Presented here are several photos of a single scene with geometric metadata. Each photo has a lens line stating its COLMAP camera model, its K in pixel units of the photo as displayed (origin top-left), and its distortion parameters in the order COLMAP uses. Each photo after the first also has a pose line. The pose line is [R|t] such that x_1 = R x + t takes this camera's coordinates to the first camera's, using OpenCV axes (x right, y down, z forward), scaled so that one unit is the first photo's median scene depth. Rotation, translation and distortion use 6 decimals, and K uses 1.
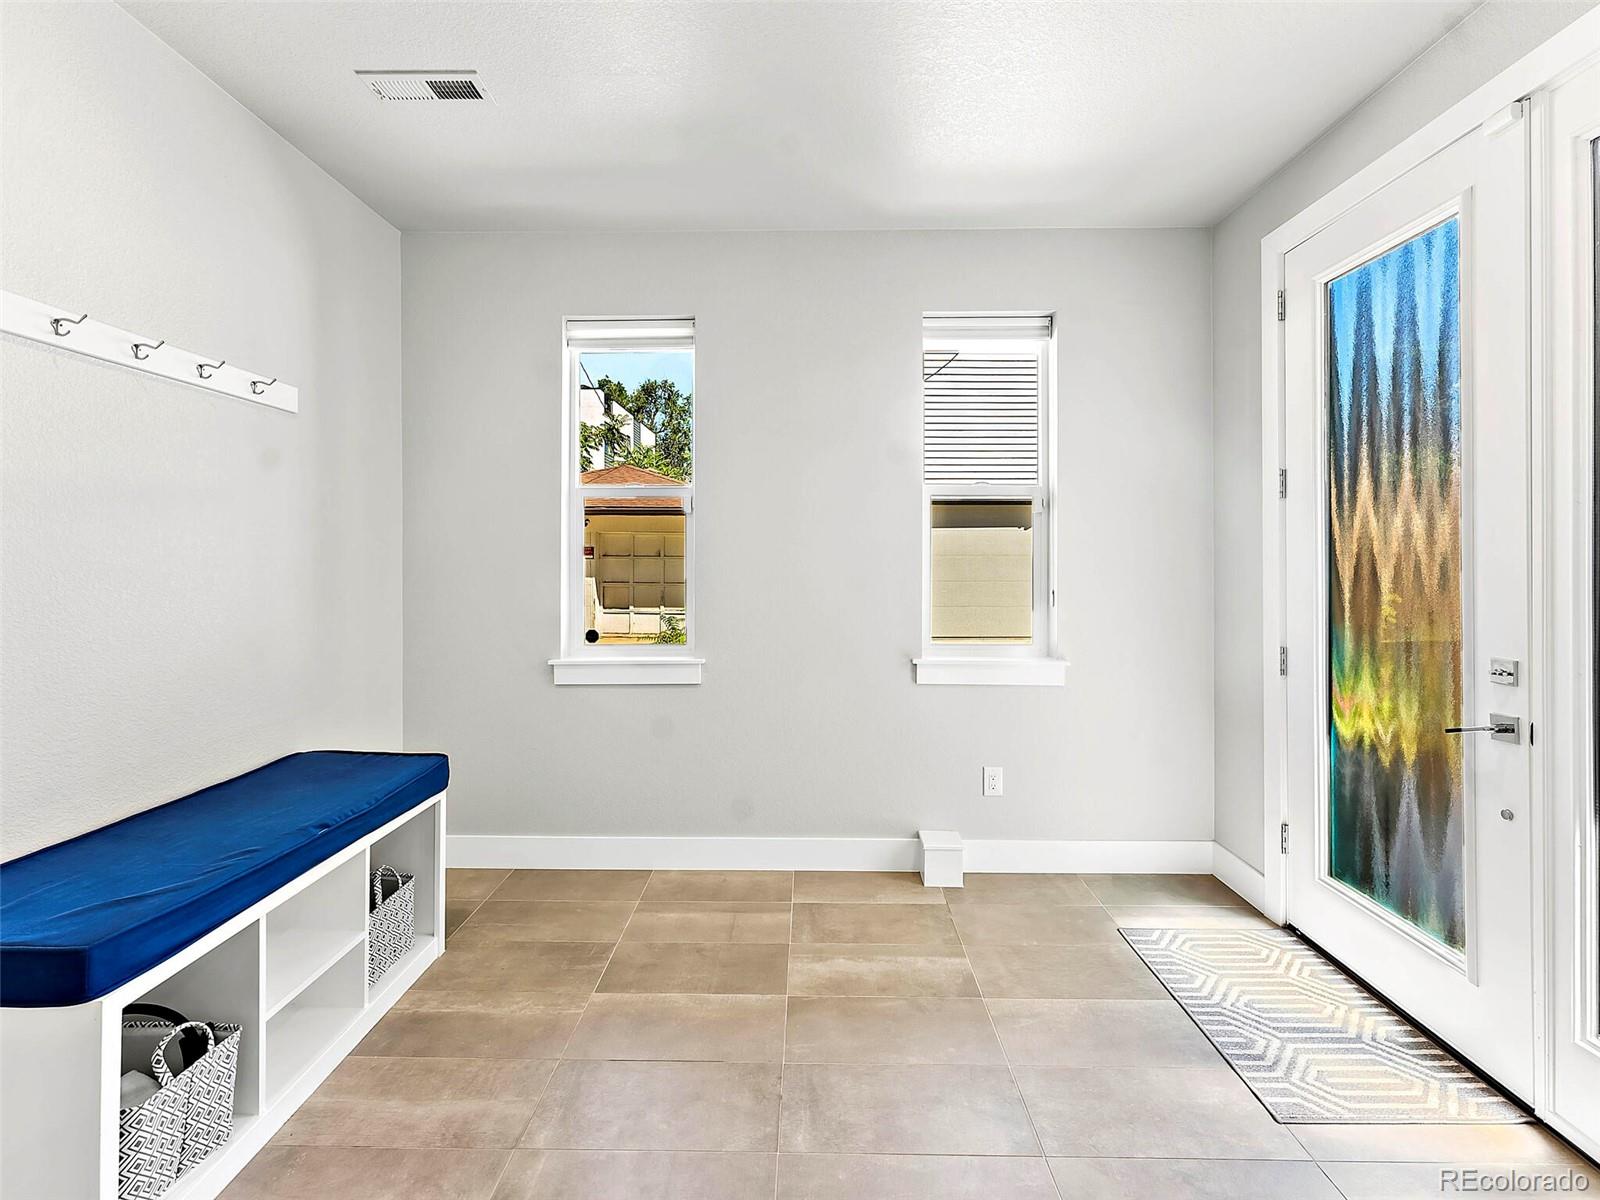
lens RADIAL K [[743.4, 0, 796.0], [0, 743.4, 555.9], [0, 0, 1]] dist [0.001029, -0.001553]
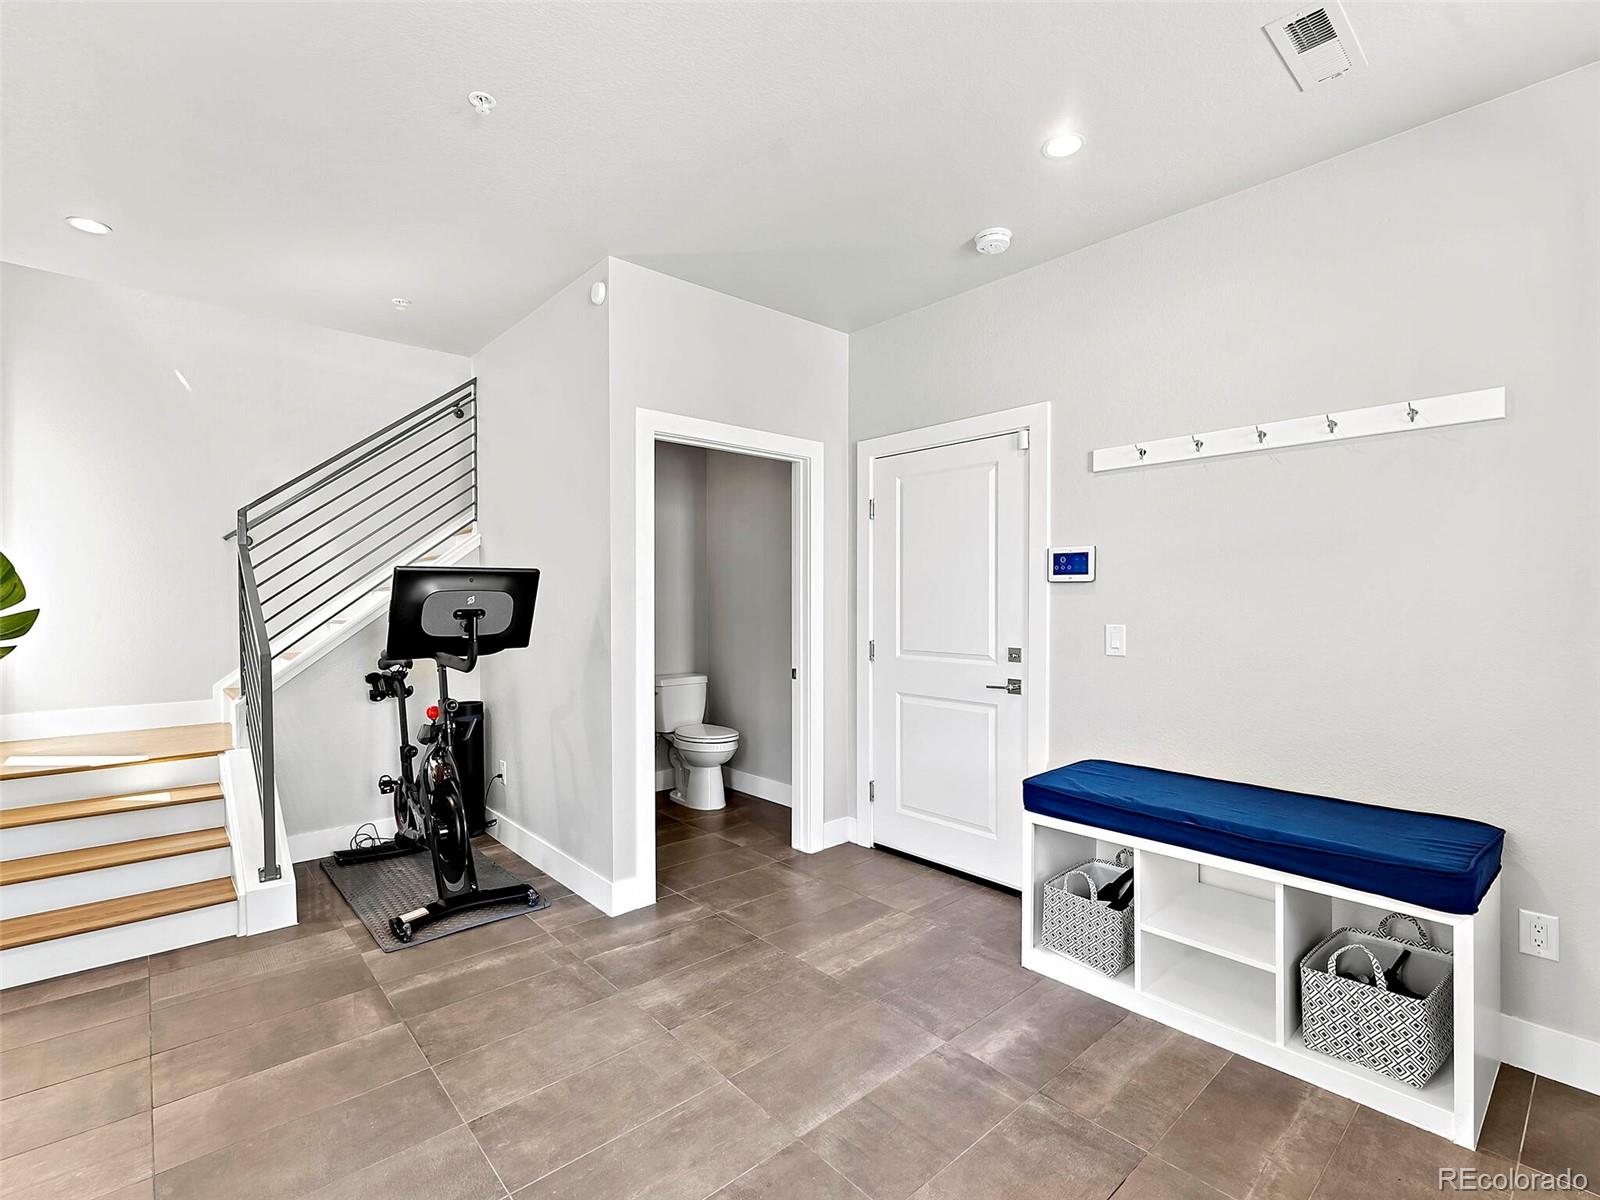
lens RADIAL K [[743.4, 0, 797.1], [0, 743.4, 599.6], [0, 0, 1]] dist [0.001029, -0.001553]
pose [[-0.735160, 0.008334, -0.677842, 0.556868], [0.009440, 0.999953, 0.002056, 0.003061], [0.677827, -0.004887, -0.735205, 1.280666]]
